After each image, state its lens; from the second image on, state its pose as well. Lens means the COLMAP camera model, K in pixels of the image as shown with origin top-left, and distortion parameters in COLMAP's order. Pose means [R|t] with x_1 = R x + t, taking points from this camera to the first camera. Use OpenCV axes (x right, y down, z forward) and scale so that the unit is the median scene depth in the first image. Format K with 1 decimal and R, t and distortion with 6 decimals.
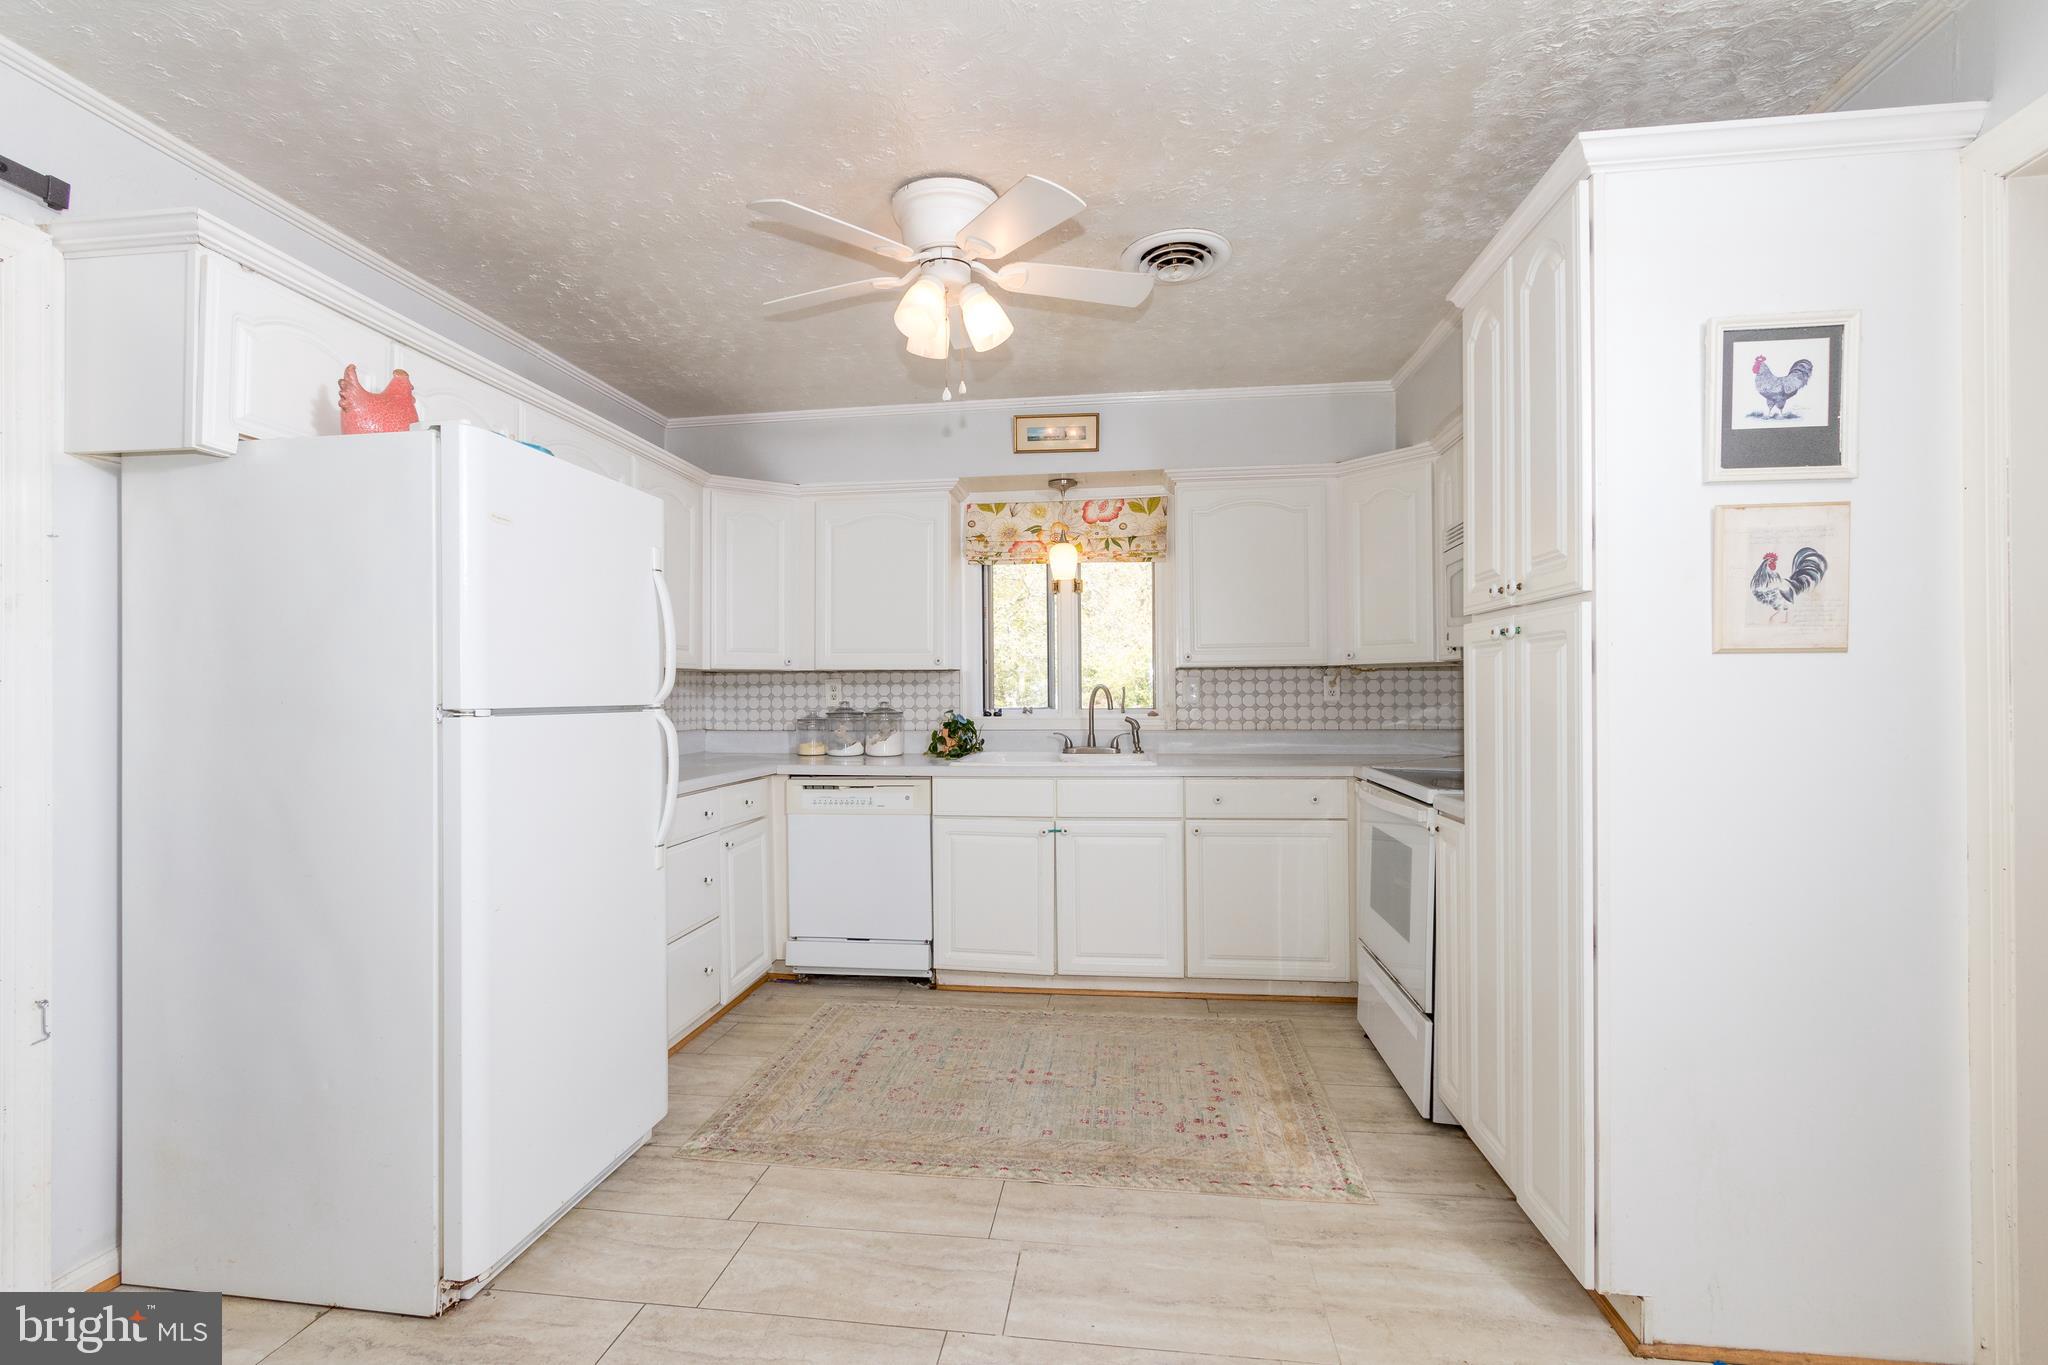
lens RADIAL K [[932.8, 0, 1000.0], [0, 932.8, 687.1], [0, 0, 1]] dist [0.002951, -0.000215]
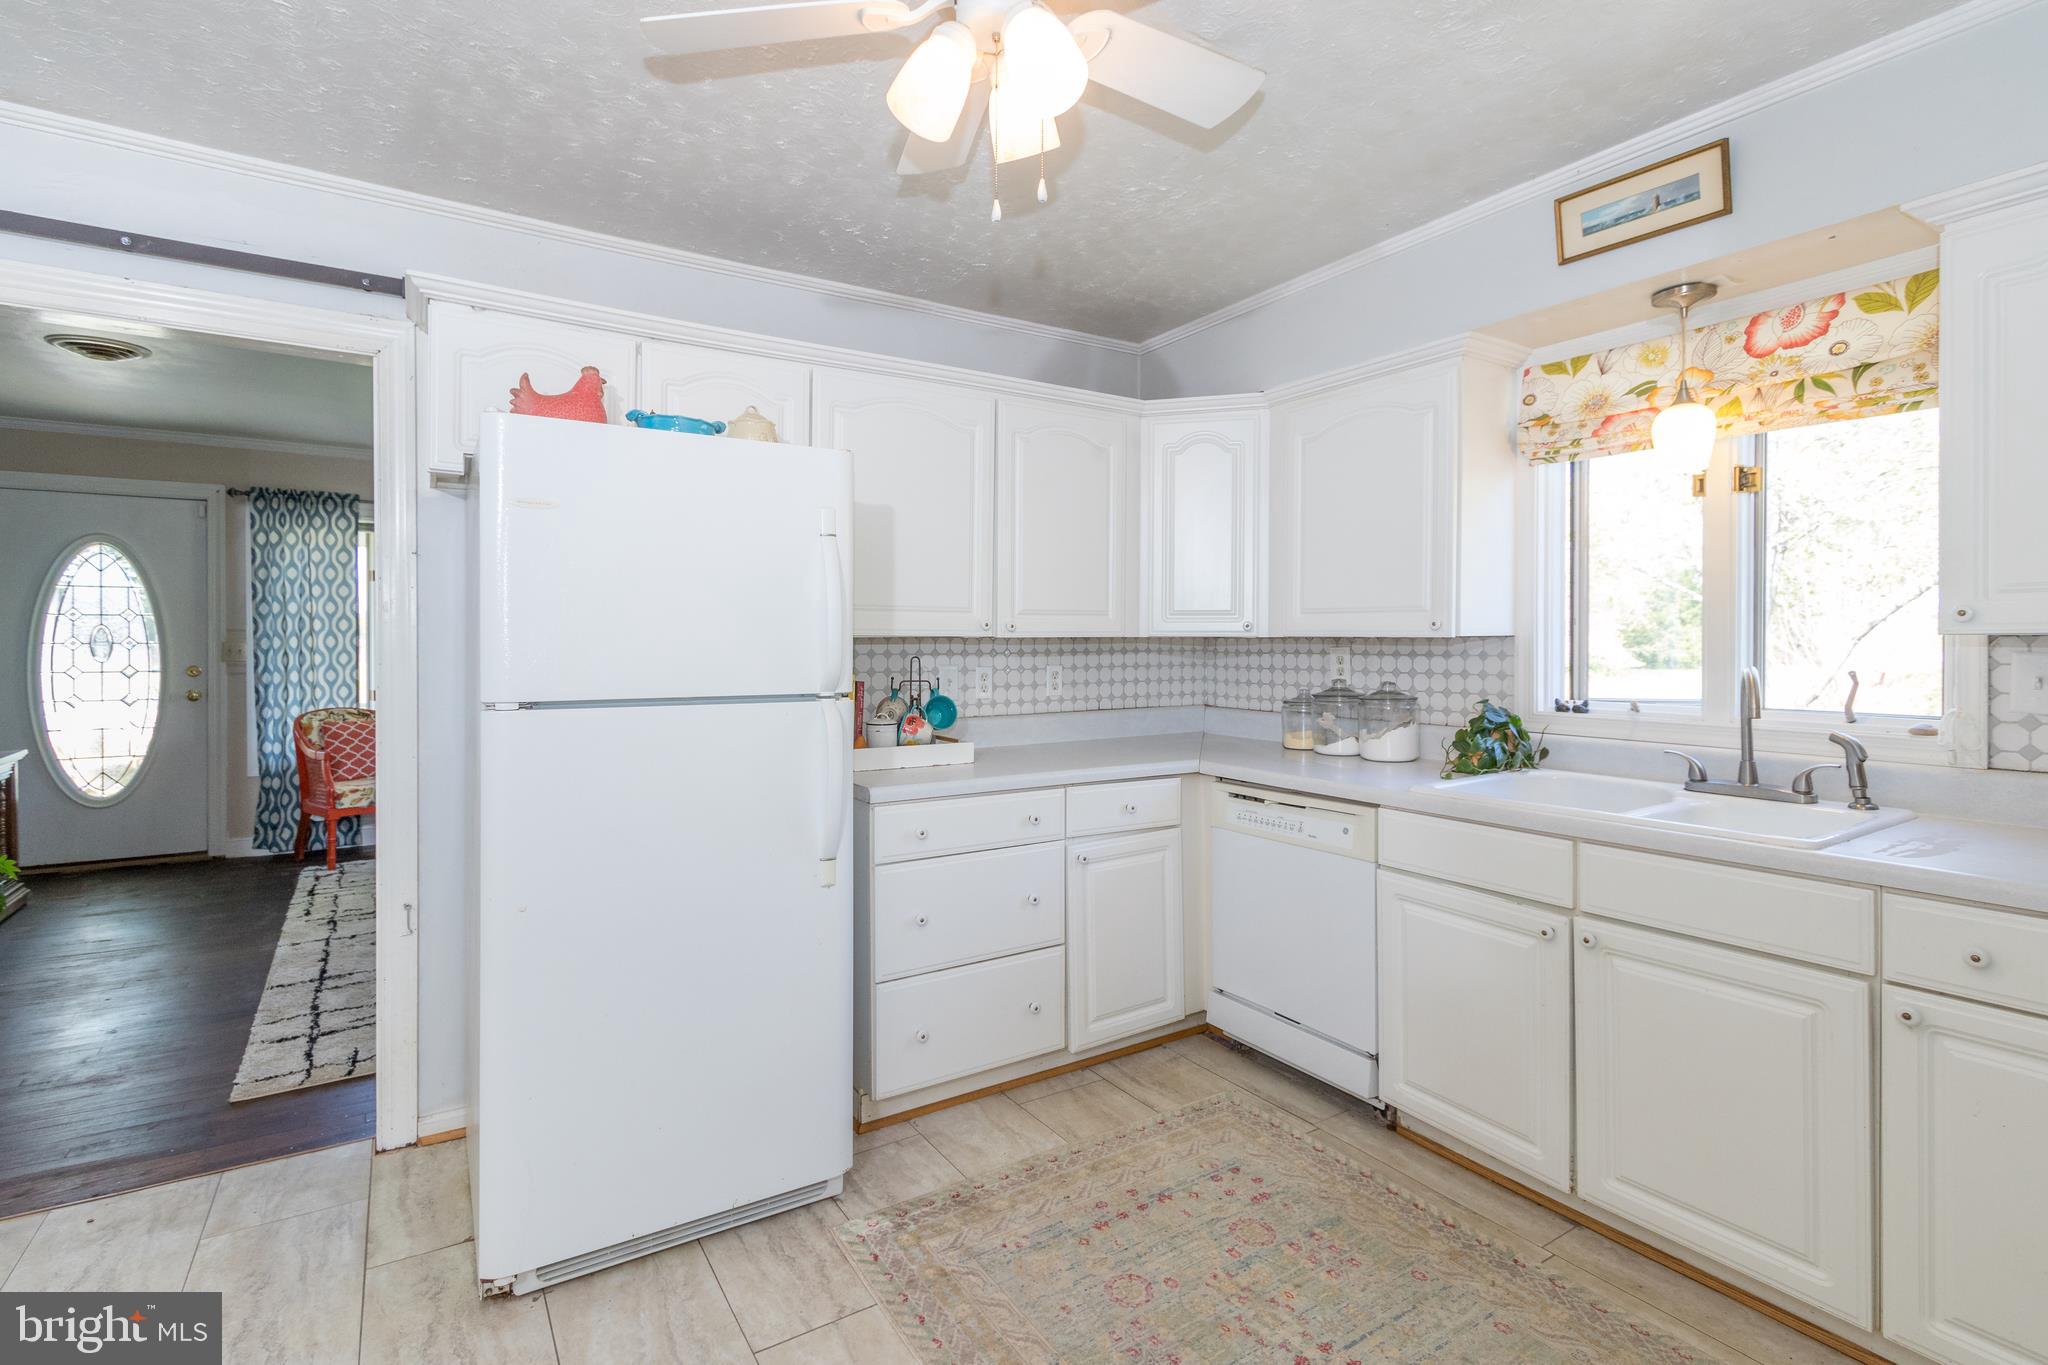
lens RADIAL K [[948.5, 0, 997.5], [0, 948.5, 647.1], [0, 0, 1]] dist [-0.000963, 0.000233]
pose [[0.646784, 0.011838, -0.762581, 0.231258], [-0.002467, 0.999907, 0.013431, -0.019297], [0.762669, -0.006806, 0.646753, 0.334985]]
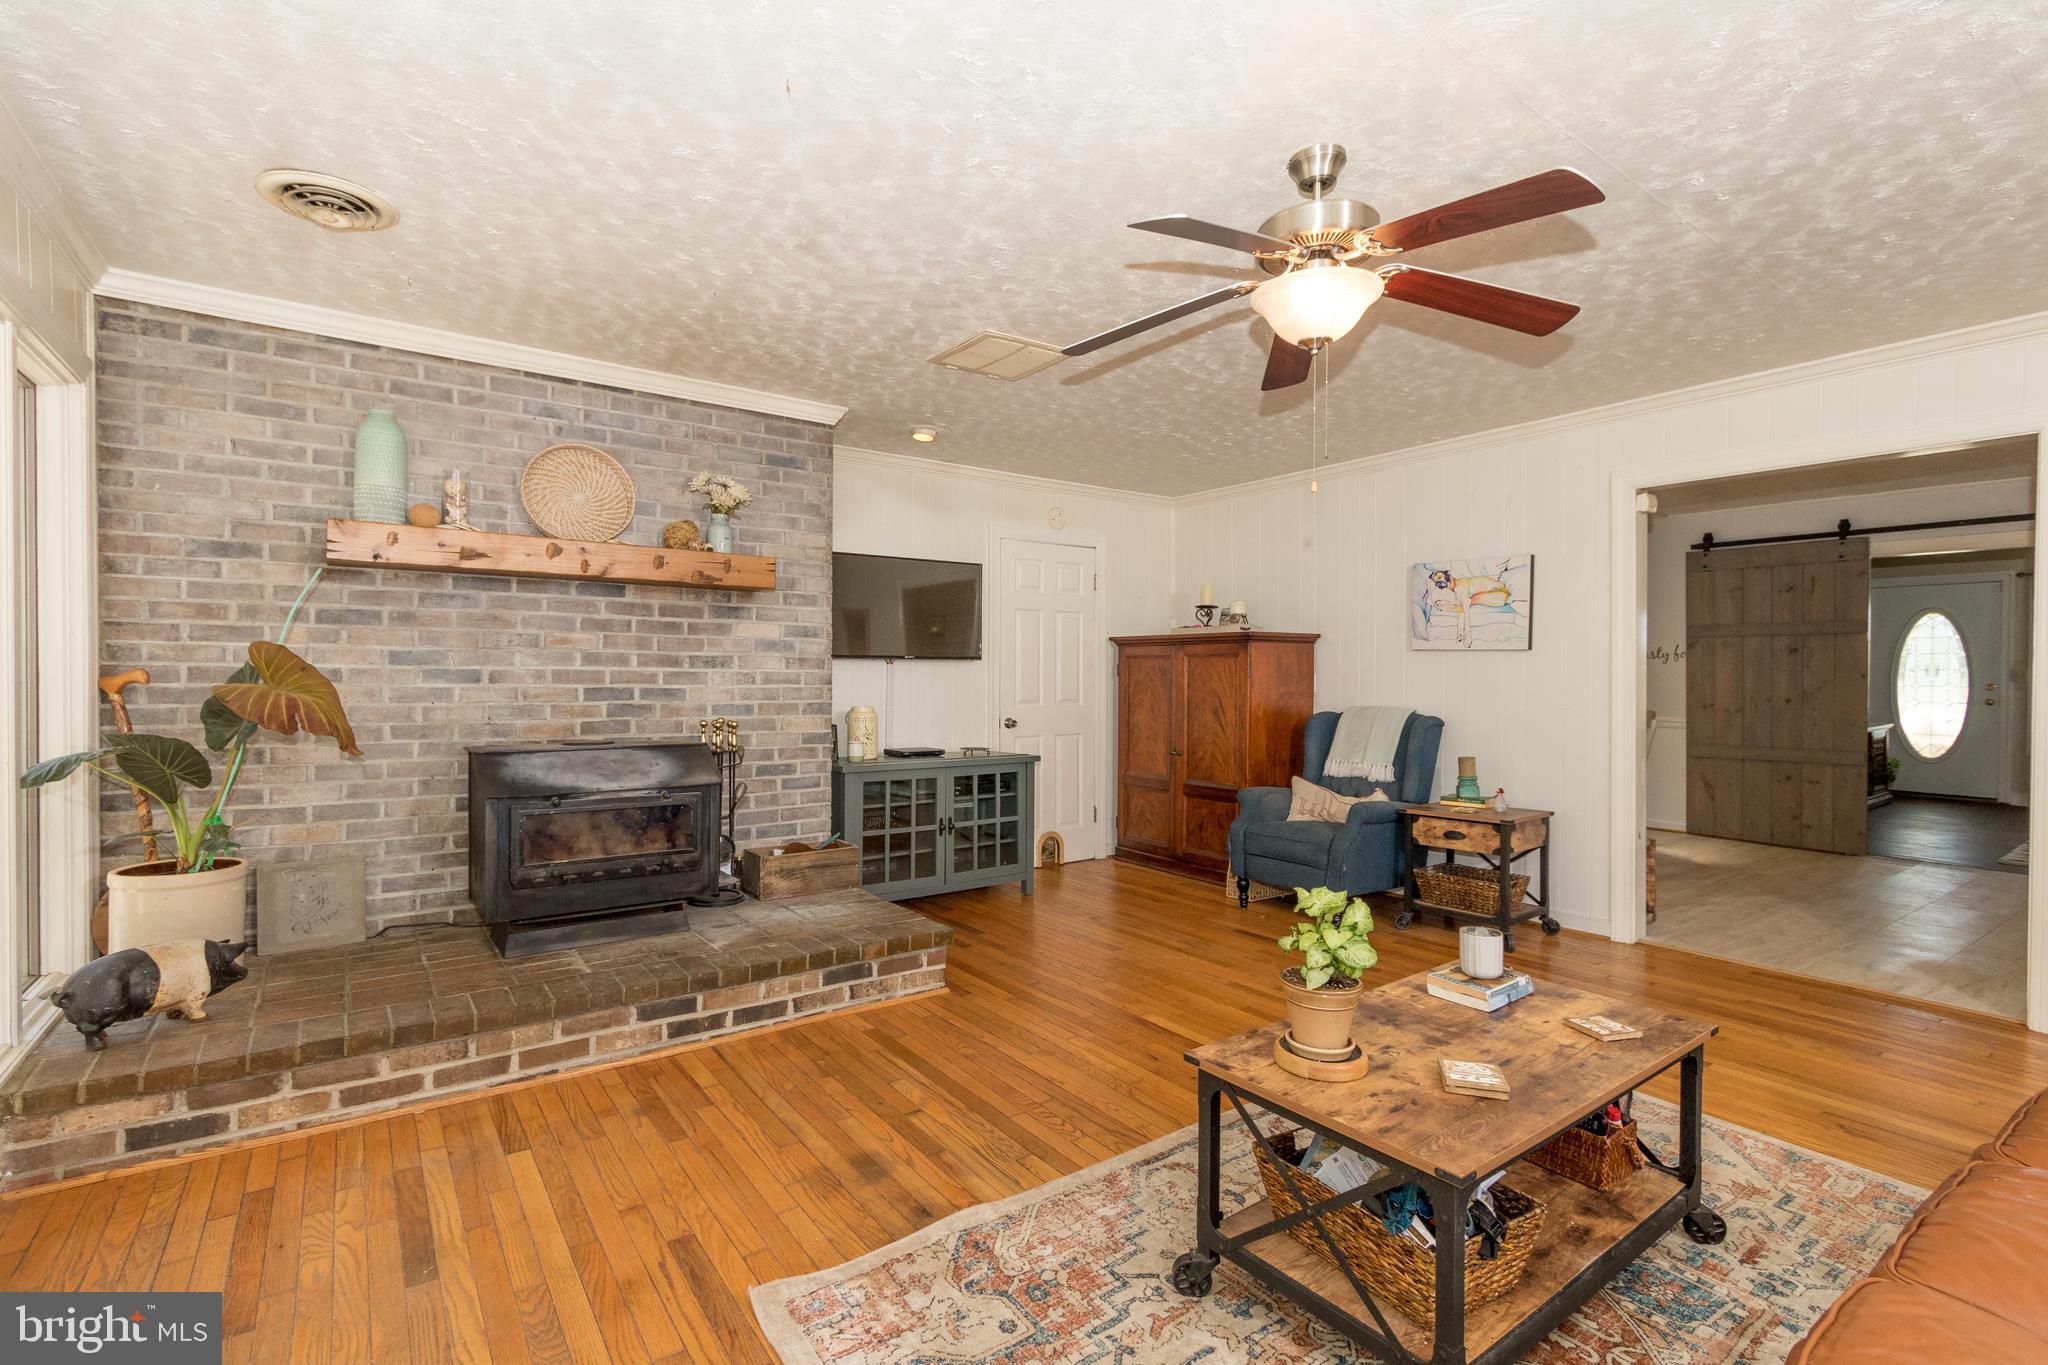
lens RADIAL K [[932.8, 0, 1000.0], [0, 932.8, 687.1], [0, 0, 1]] dist [0.002951, -0.000215]
pose [[-0.731081, 0.015049, -0.682124, 1.603509], [0.005706, 0.999857, 0.015944, -0.011259], [0.682266, 0.007765, -0.731062, 0.352917]]
